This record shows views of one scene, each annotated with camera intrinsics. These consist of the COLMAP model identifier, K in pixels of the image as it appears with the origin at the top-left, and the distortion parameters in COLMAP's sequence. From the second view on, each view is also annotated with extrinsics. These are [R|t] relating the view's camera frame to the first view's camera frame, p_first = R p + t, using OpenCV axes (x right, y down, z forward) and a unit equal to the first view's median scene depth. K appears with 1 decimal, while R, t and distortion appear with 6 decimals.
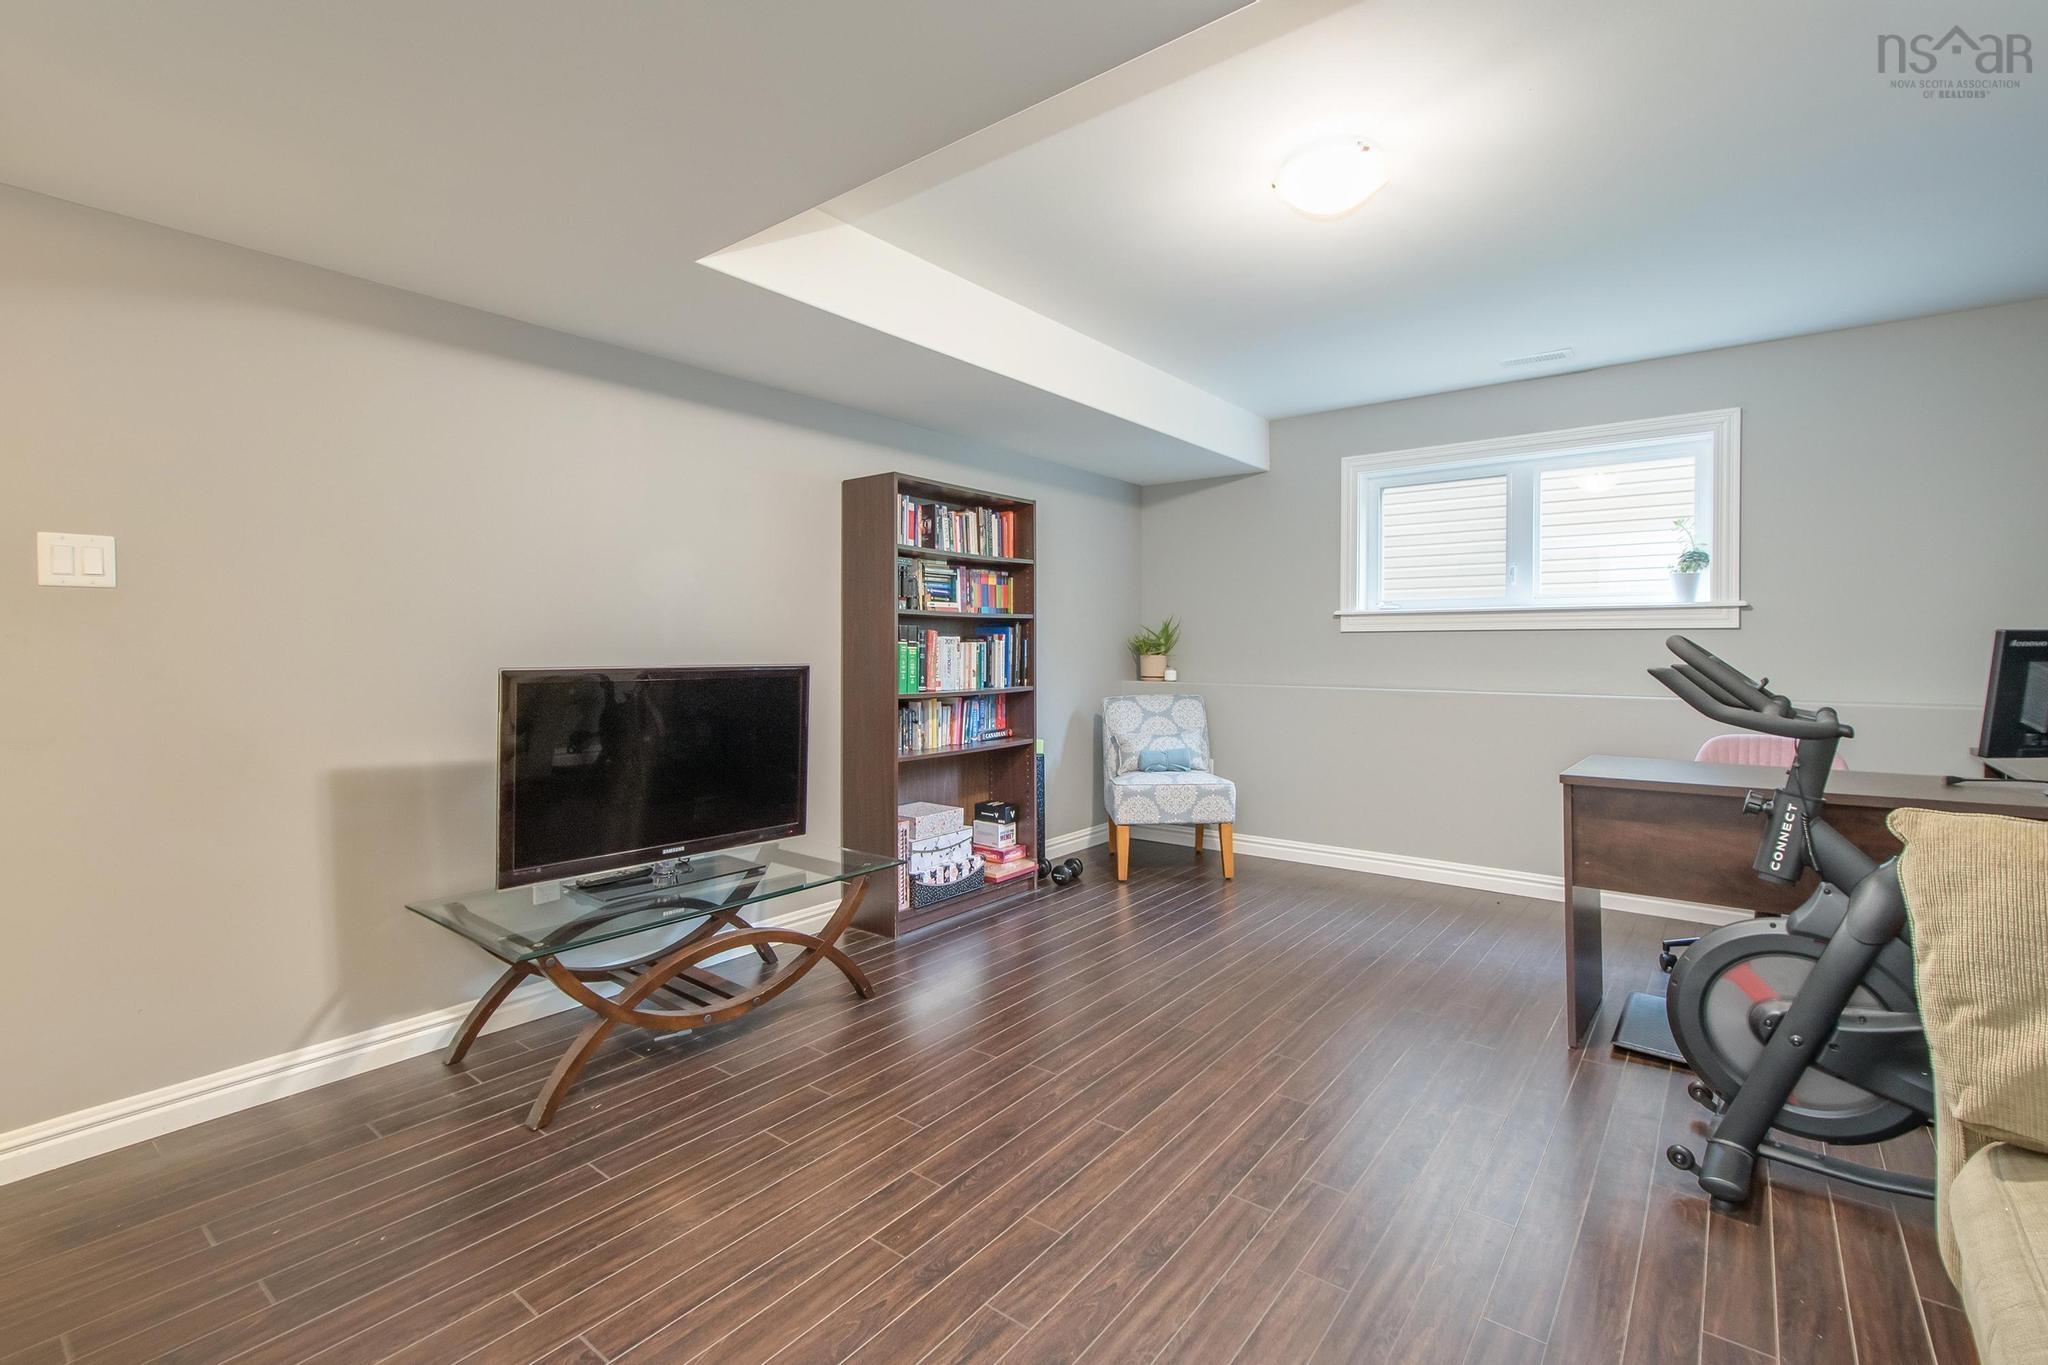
lens RADIAL K [[919.7, 0, 1031.0], [0, 919.7, 664.5], [0, 0, 1]] dist [0.002233, 0.000067]
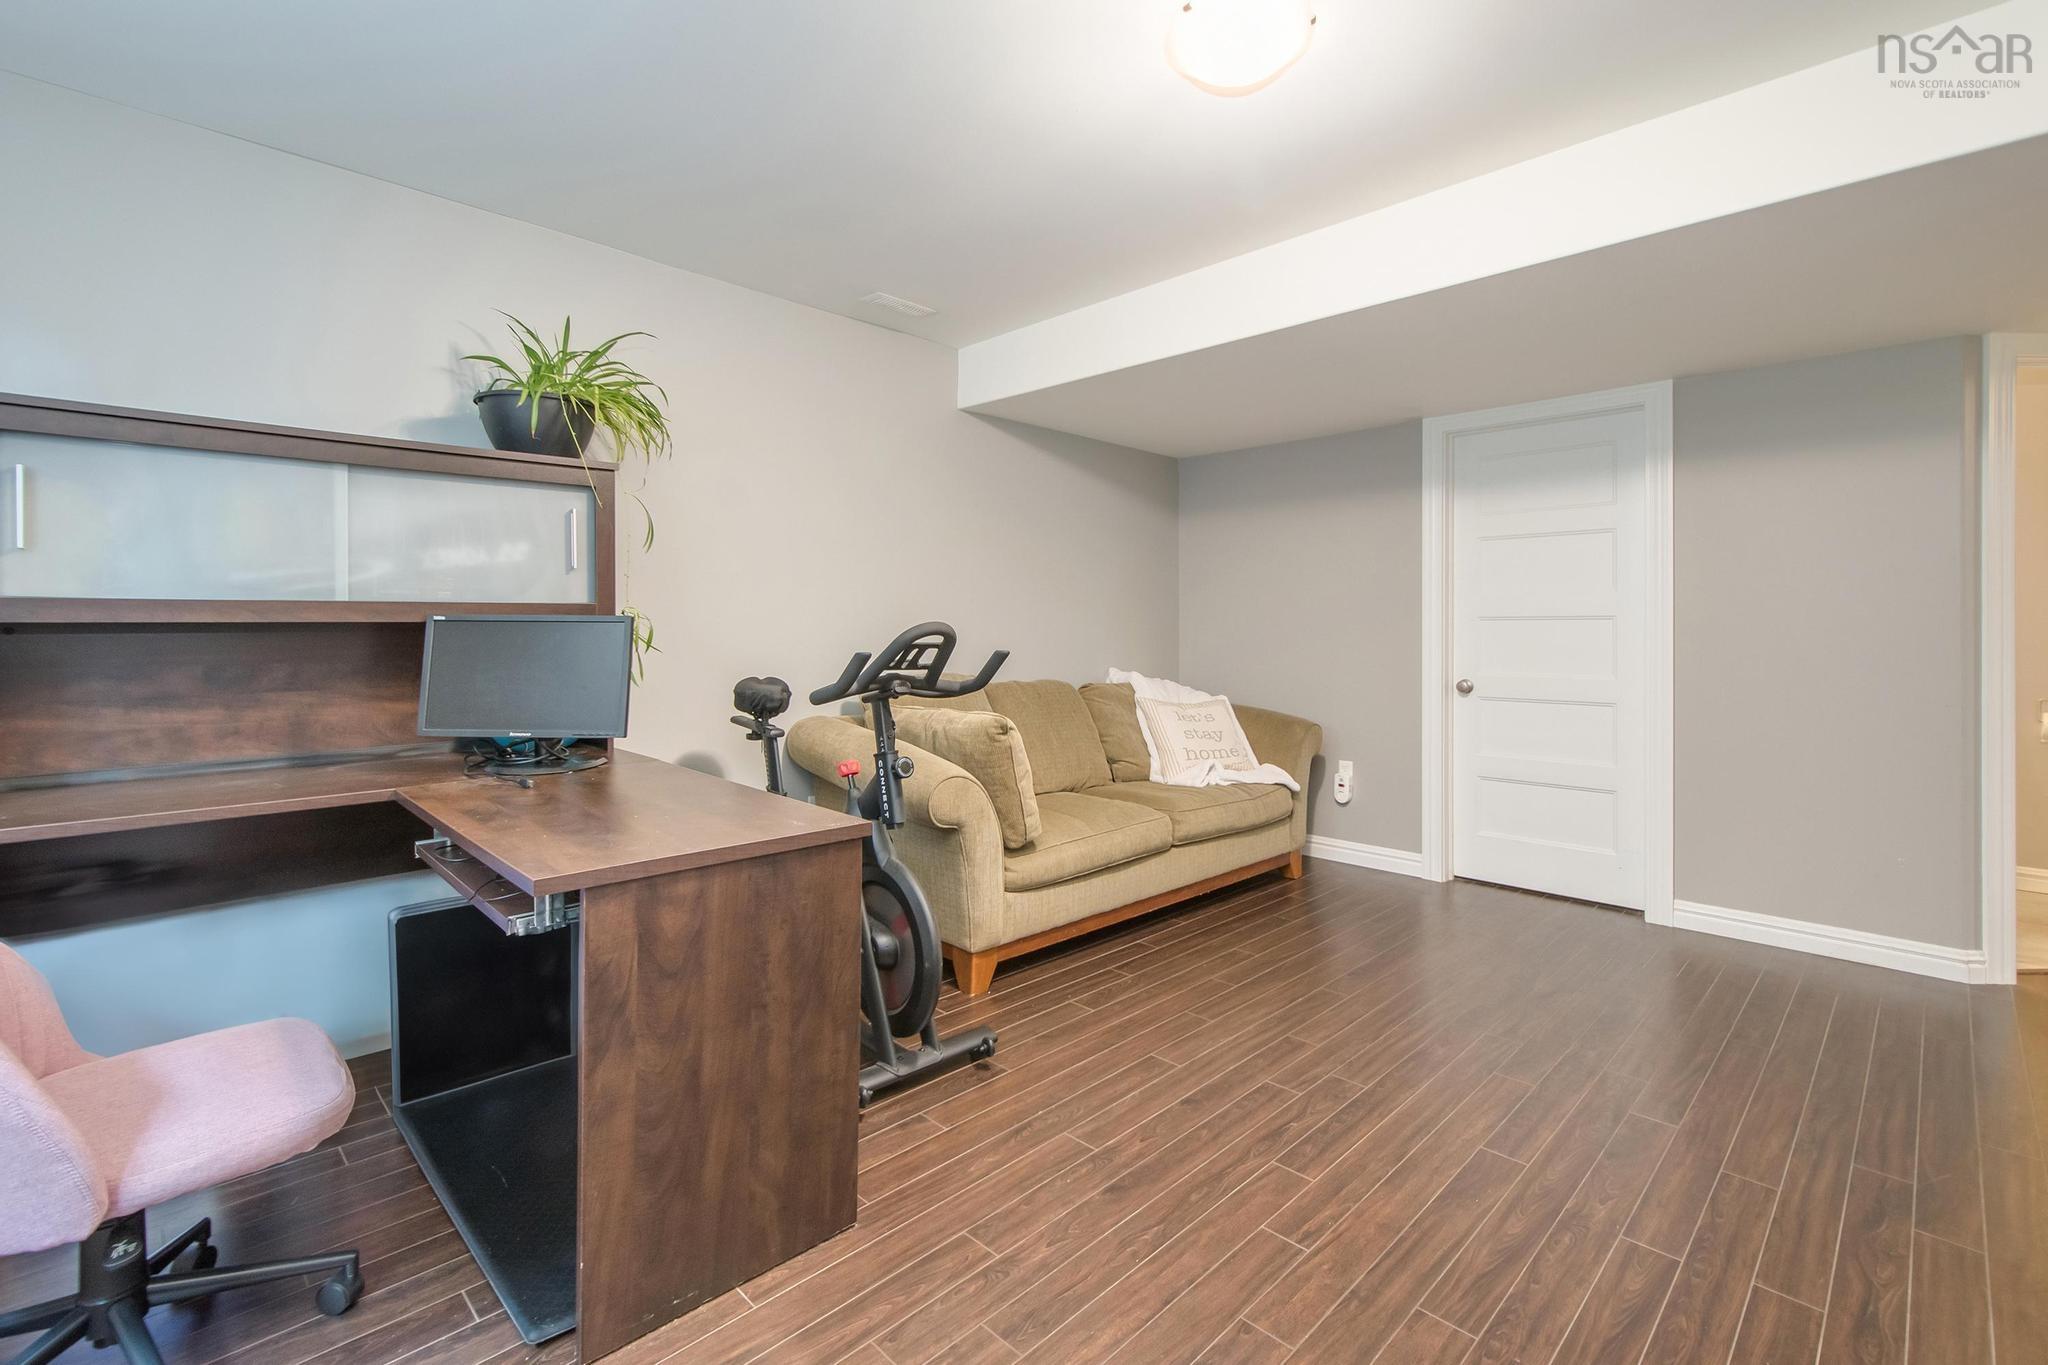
lens RADIAL K [[918.3, 0, 1031.3], [0, 918.3, 635.1], [0, 0, 1]] dist [0.005531, 0.000213]
pose [[-0.992729, -0.001851, 0.120354, 0.252610], [0.001289, 0.999661, 0.026006, -0.024785], [-0.120361, 0.025972, -0.992390, 1.110871]]
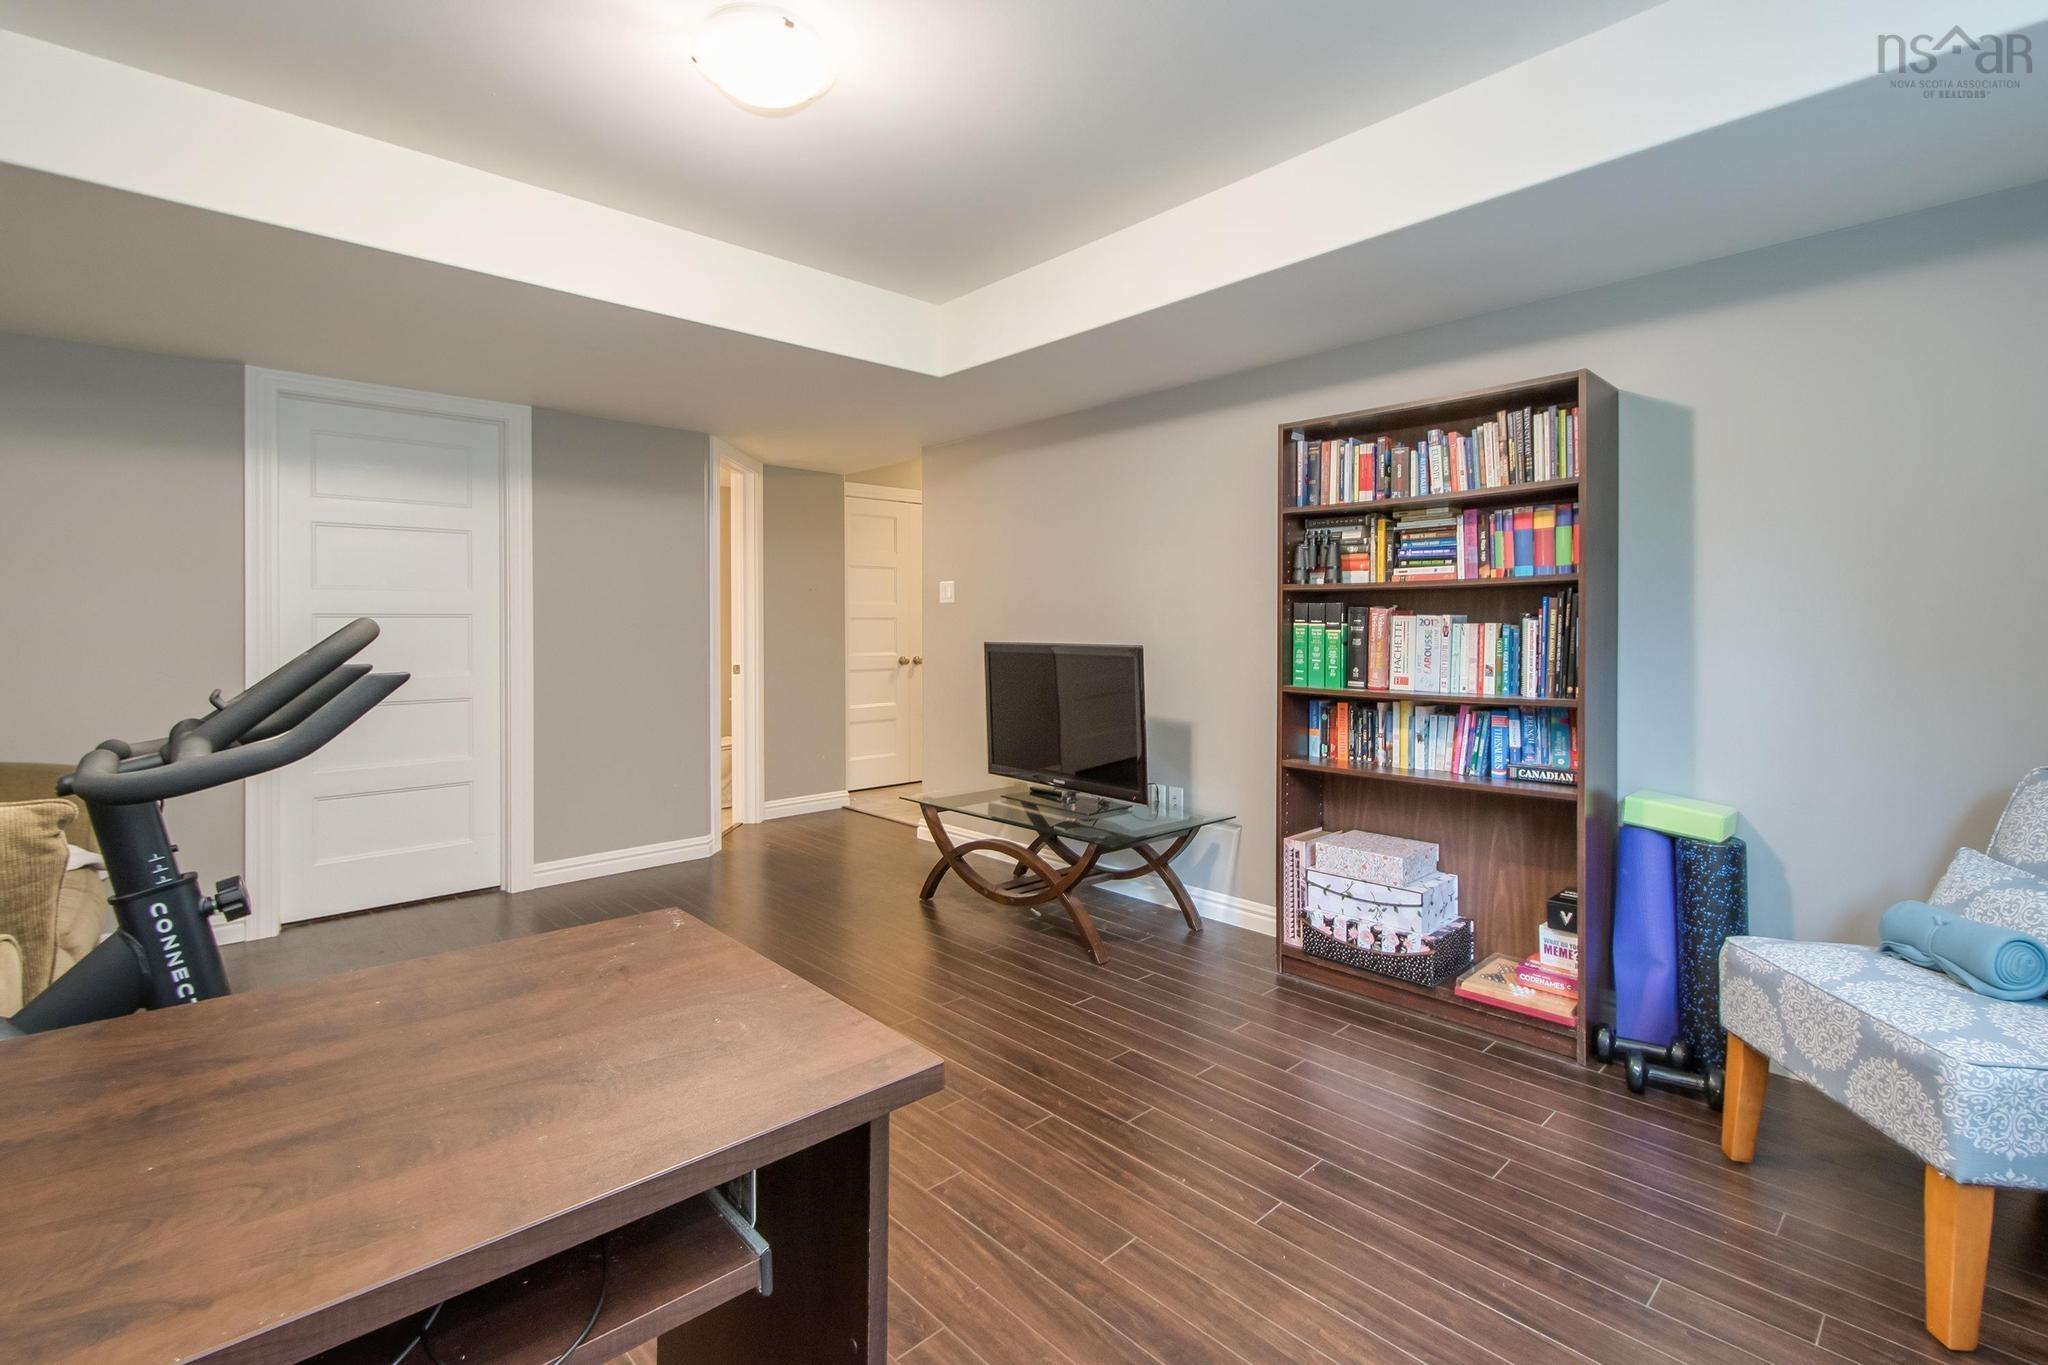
lens RADIAL K [[918.3, 0, 1031.3], [0, 918.3, 635.1], [0, 0, 1]] dist [0.005531, 0.000213]
pose [[-0.156030, 0.010466, -0.987697, 0.676540], [-0.017030, 0.999767, 0.013284, -0.020218], [0.987605, 0.018893, -0.155815, 0.838131]]
